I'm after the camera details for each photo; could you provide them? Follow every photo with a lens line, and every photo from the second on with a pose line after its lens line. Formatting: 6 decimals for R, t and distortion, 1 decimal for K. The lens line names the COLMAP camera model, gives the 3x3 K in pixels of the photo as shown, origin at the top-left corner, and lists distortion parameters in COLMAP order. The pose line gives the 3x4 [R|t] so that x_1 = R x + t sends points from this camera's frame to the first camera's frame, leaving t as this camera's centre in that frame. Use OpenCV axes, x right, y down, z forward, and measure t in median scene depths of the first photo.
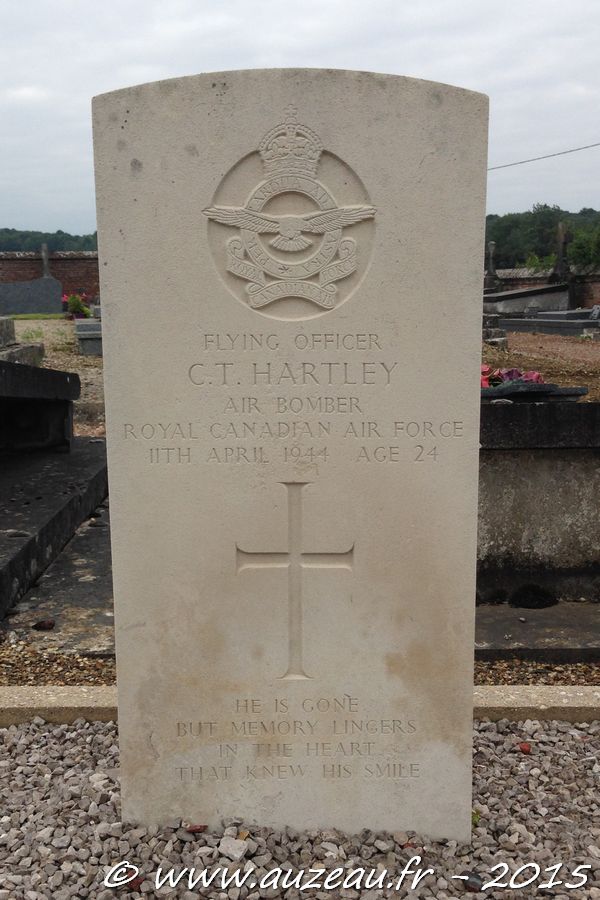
lens RADIAL K [[828.6, 0, 278.6], [0, 828.6, 471.5], [0, 0, 1]] dist [0.089711, 0.000000]
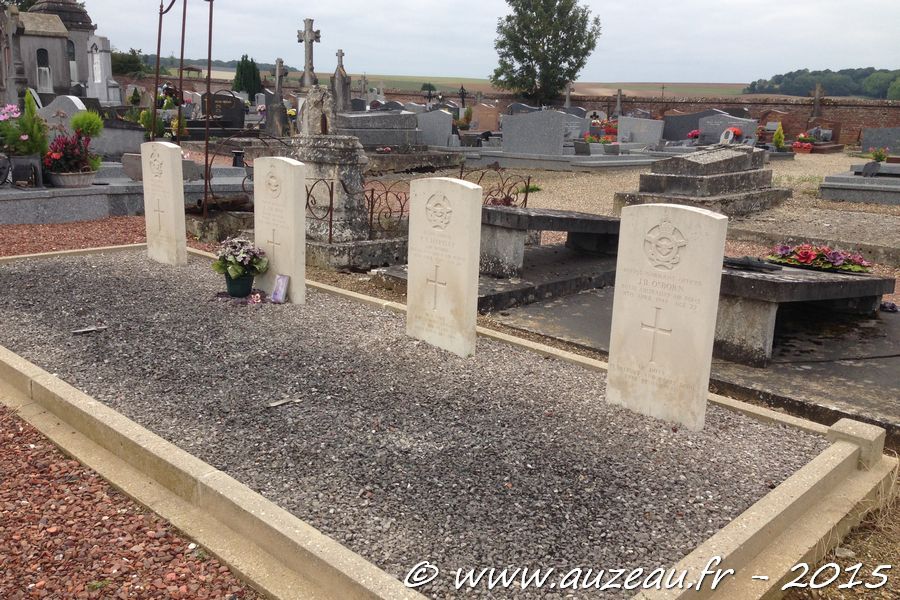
lens RADIAL K [[828.6, 0, 450.1], [0, 828.6, 300.8], [0, 0, 1]] dist [0.089711, 0.000000]
pose [[0.701143, 0.184279, -0.688796, 2.863272], [-0.159723, 0.982068, 0.100154, -0.234760], [0.694901, 0.039795, 0.718004, -1.939878]]
